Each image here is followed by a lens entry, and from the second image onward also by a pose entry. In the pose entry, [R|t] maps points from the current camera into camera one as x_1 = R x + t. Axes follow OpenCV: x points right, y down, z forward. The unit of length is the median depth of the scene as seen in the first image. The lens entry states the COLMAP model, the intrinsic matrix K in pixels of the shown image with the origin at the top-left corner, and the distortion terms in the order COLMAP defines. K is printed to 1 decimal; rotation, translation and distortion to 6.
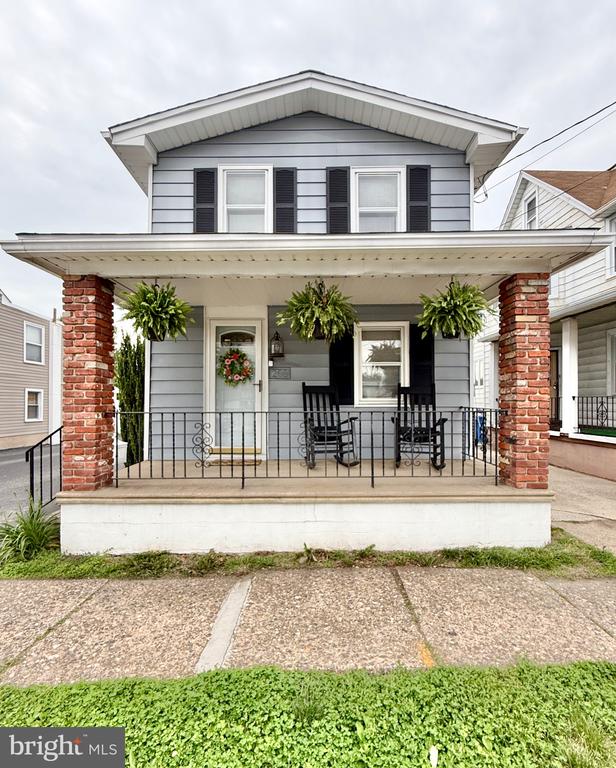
lens RADIAL K [[358.1, 0, 306.6], [0, 358.1, 402.0], [0, 0, 1]] dist [0.000026, -0.000029]
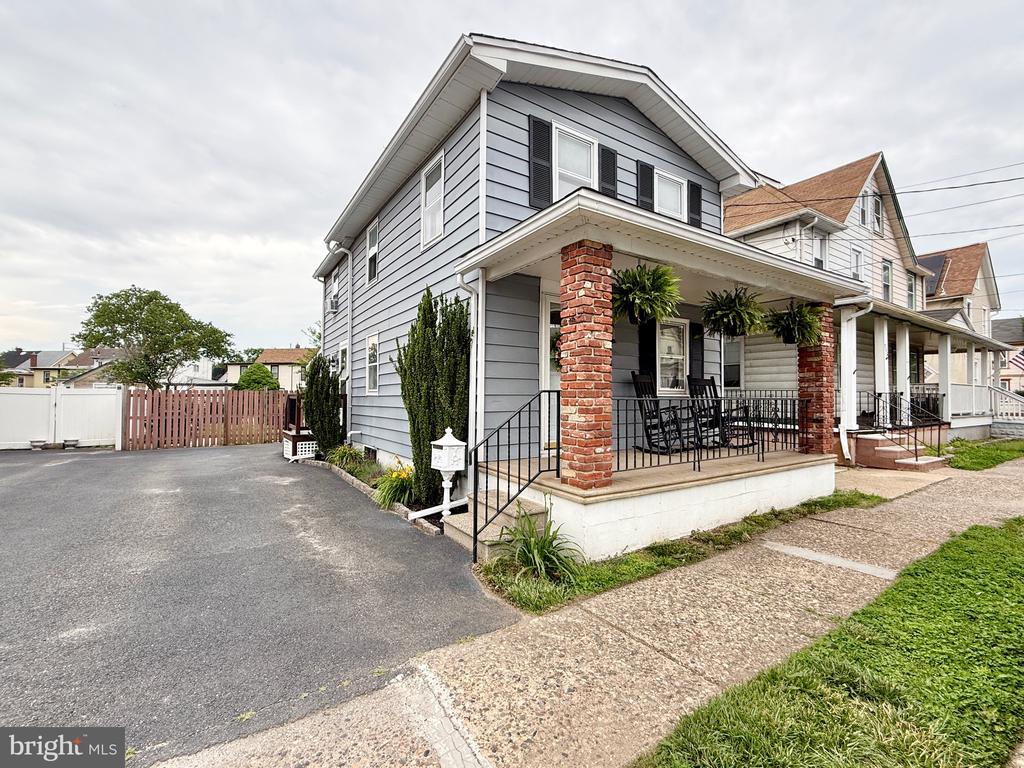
lens RADIAL K [[480.6, 0, 492.0], [0, 480.6, 388.0], [0, 0, 1]] dist [0.001394, 0.000444]
pose [[0.823624, 0.019014, 0.566817, -1.221372], [-0.009315, 0.999757, -0.020002, 0.024378], [-0.567059, 0.011194, 0.823601, 0.141524]]
